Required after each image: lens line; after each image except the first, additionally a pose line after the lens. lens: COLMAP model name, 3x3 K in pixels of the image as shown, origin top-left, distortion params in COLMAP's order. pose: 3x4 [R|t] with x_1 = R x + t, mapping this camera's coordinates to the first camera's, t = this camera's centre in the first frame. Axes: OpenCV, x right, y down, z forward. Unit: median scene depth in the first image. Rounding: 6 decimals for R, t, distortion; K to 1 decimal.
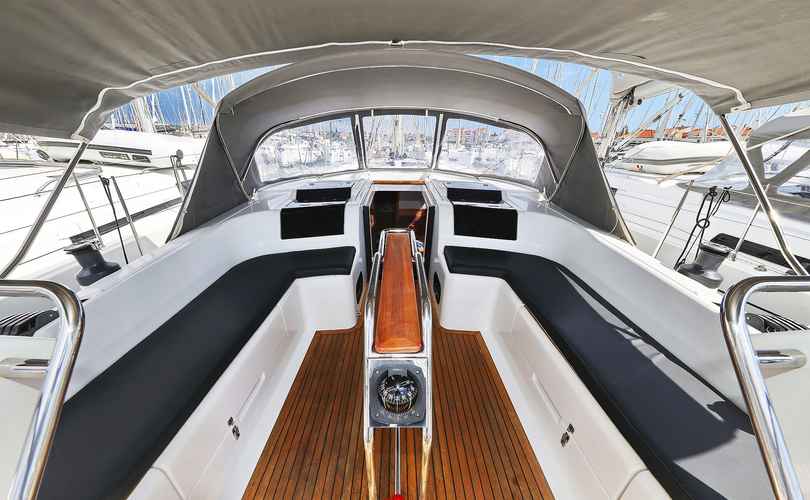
lens RADIAL K [[285.8, 0, 396.7], [0, 285.8, 250.4], [0, 0, 1]] dist [0.001159, 0.000045]
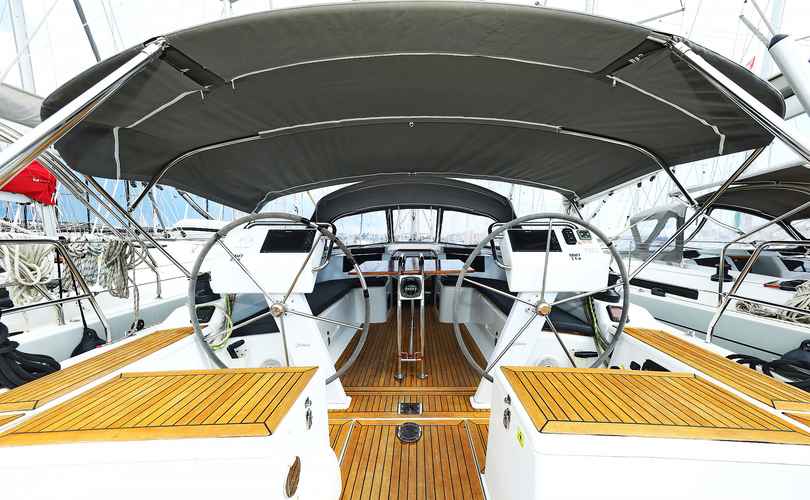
lens RADIAL K [[269.7, 0, 405.8], [0, 269.7, 240.4], [0, 0, 1]] dist [-0.000350, -0.000104]
pose [[0.999436, 0.002327, -0.033494, 0.010980], [-0.014456, 0.930211, -0.366739, 0.289377], [0.030303, 0.367017, 0.929721, -0.417171]]
